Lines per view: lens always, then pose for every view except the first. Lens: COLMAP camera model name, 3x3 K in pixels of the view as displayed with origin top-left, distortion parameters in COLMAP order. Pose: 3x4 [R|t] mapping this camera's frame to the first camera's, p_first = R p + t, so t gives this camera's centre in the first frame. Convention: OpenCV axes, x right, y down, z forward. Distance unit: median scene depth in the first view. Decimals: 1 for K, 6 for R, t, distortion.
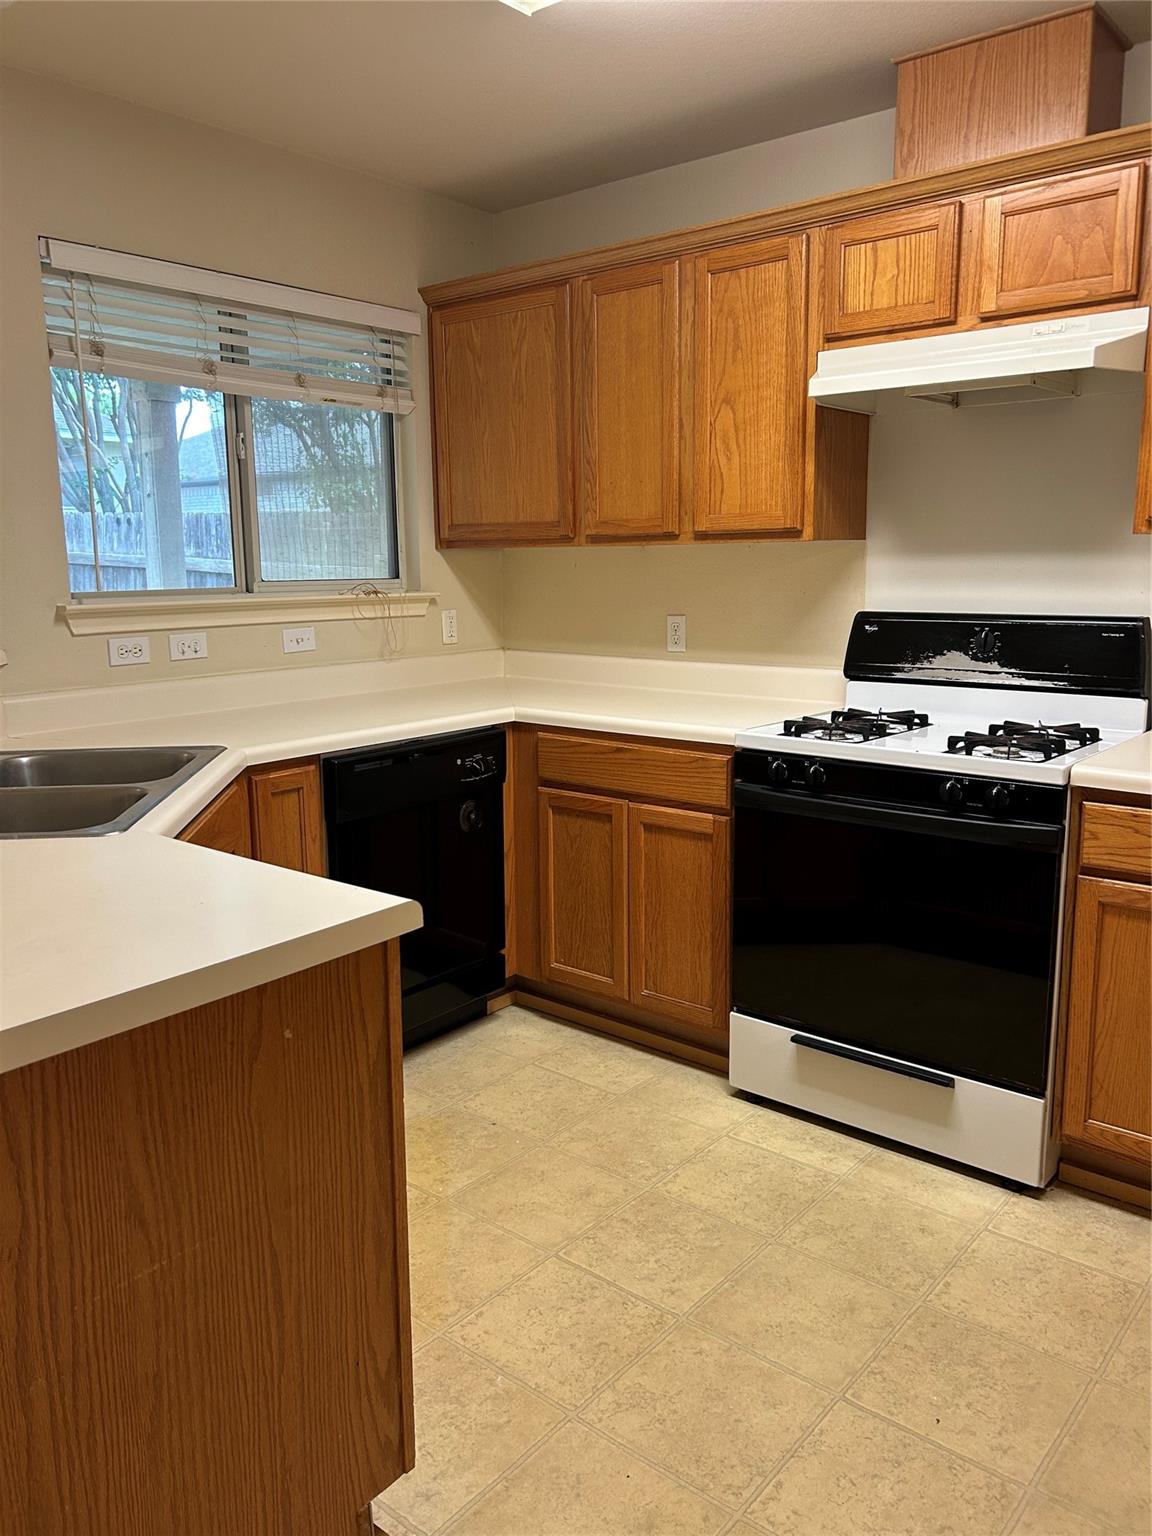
lens RADIAL K [[1152.6, 0, 573.2], [0, 1152.6, 778.4], [0, 0, 1]] dist [-0.006390, -0.017295]
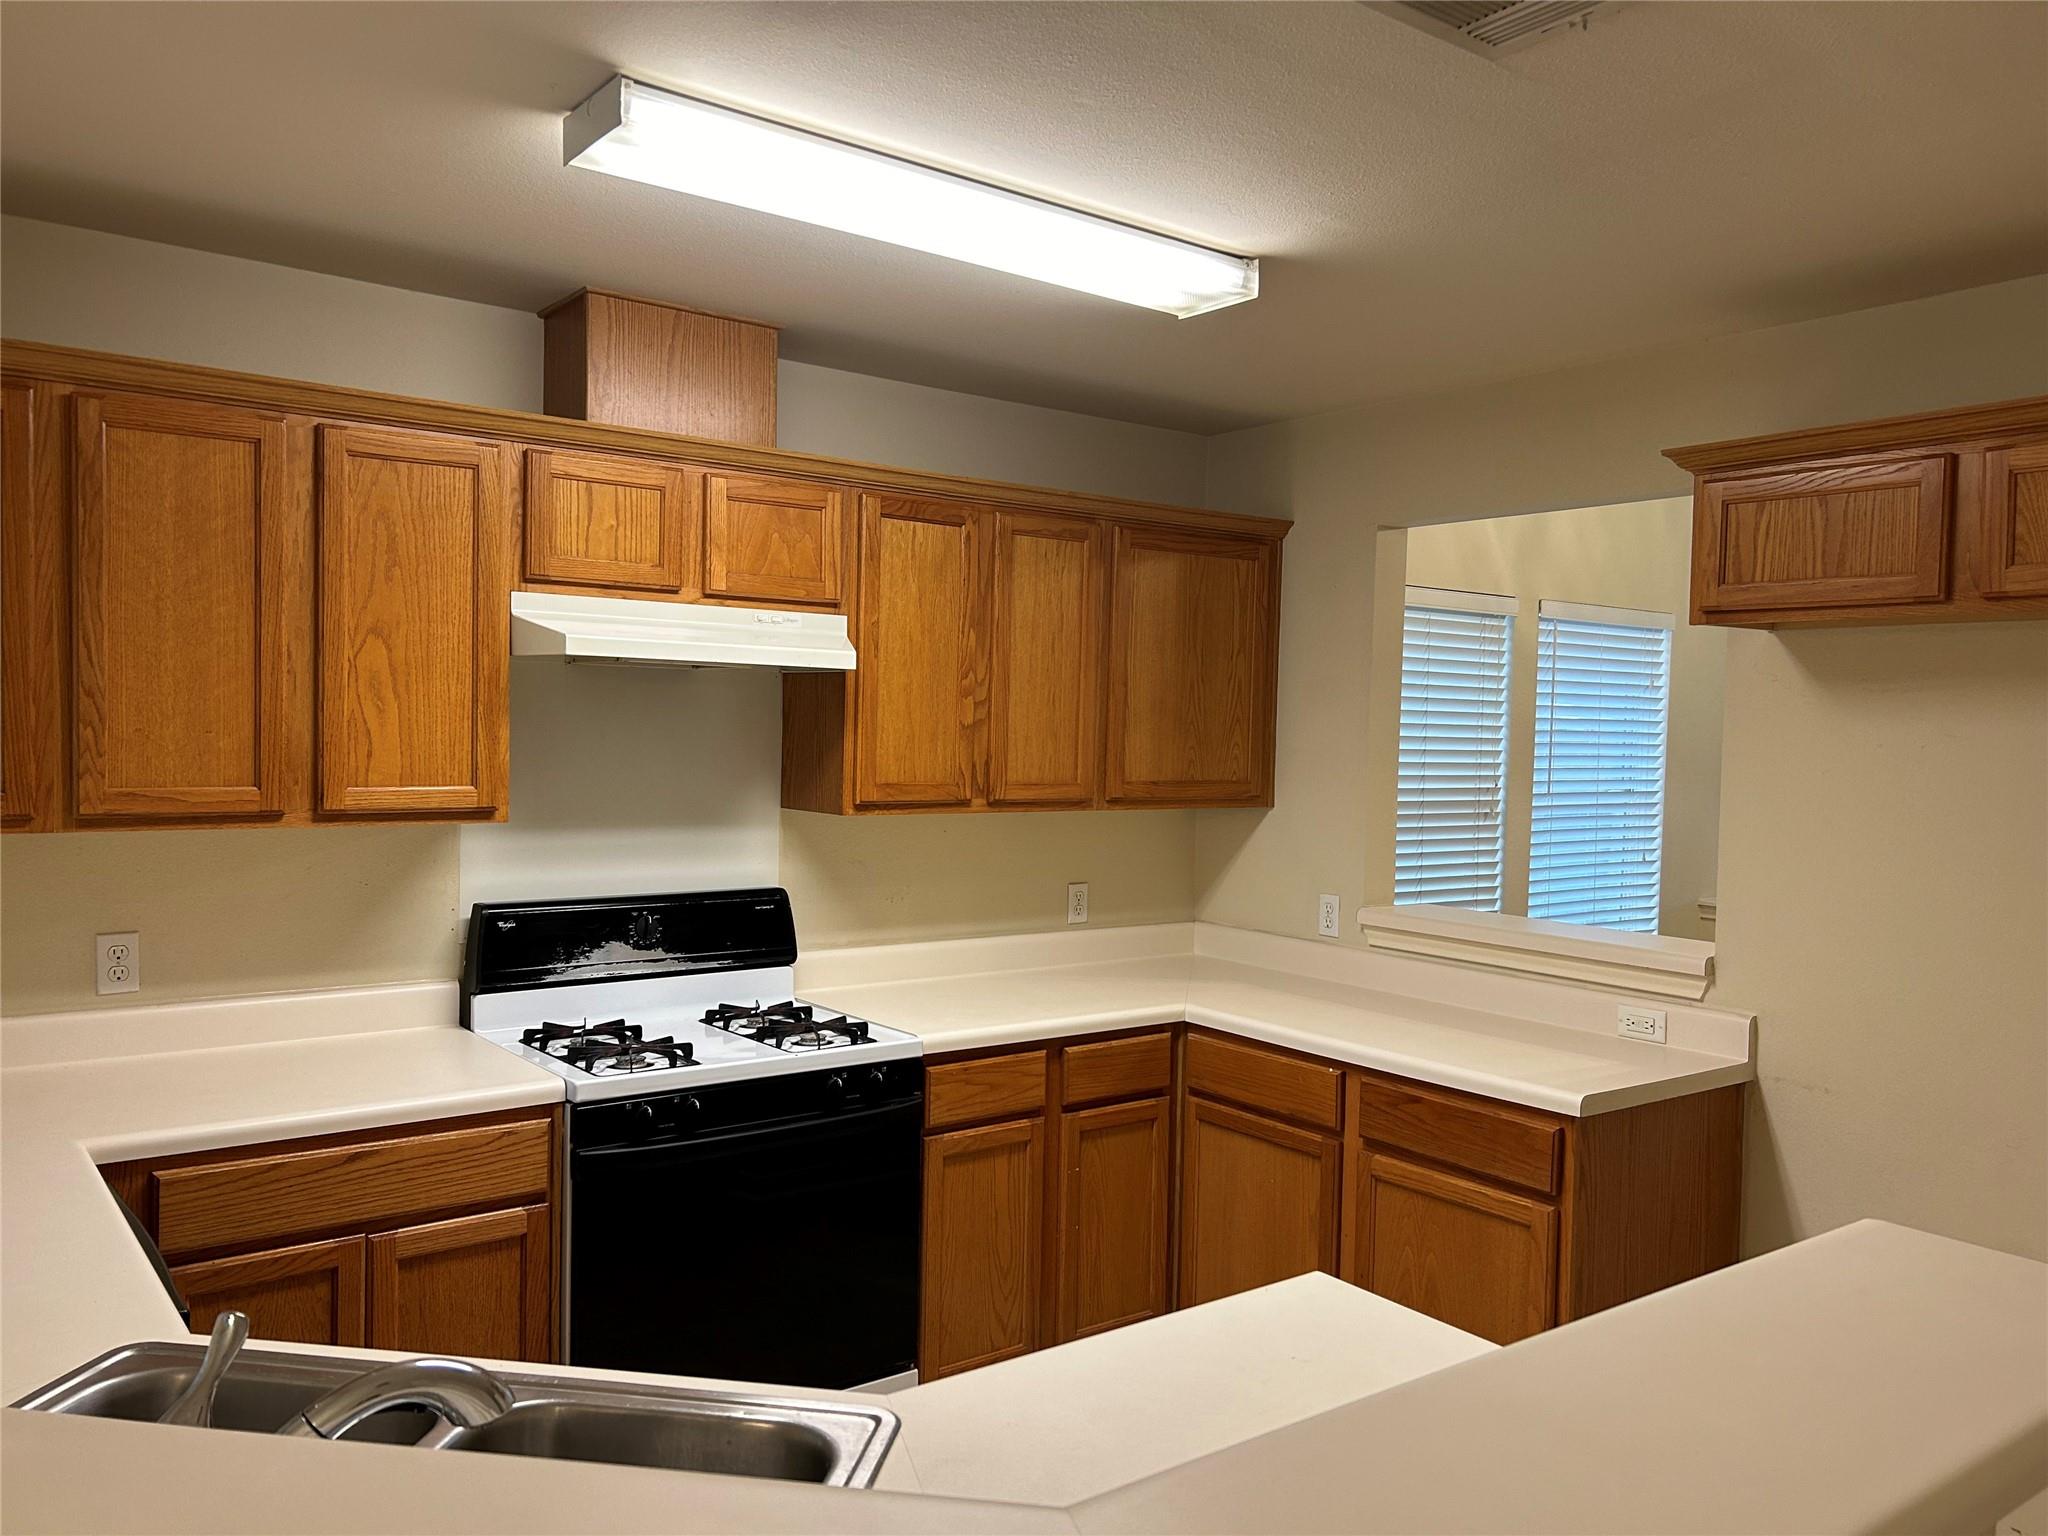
lens RADIAL K [[1536.8, 0, 1020.6], [0, 1536.8, 758.7], [0, 0, 1]] dist [-0.006390, -0.017295]
pose [[0.196656, -0.004394, 0.980463, -0.724775], [0.160050, 0.986721, -0.027680, -0.161637], [-0.967321, 0.162366, 0.194748, 0.446947]]
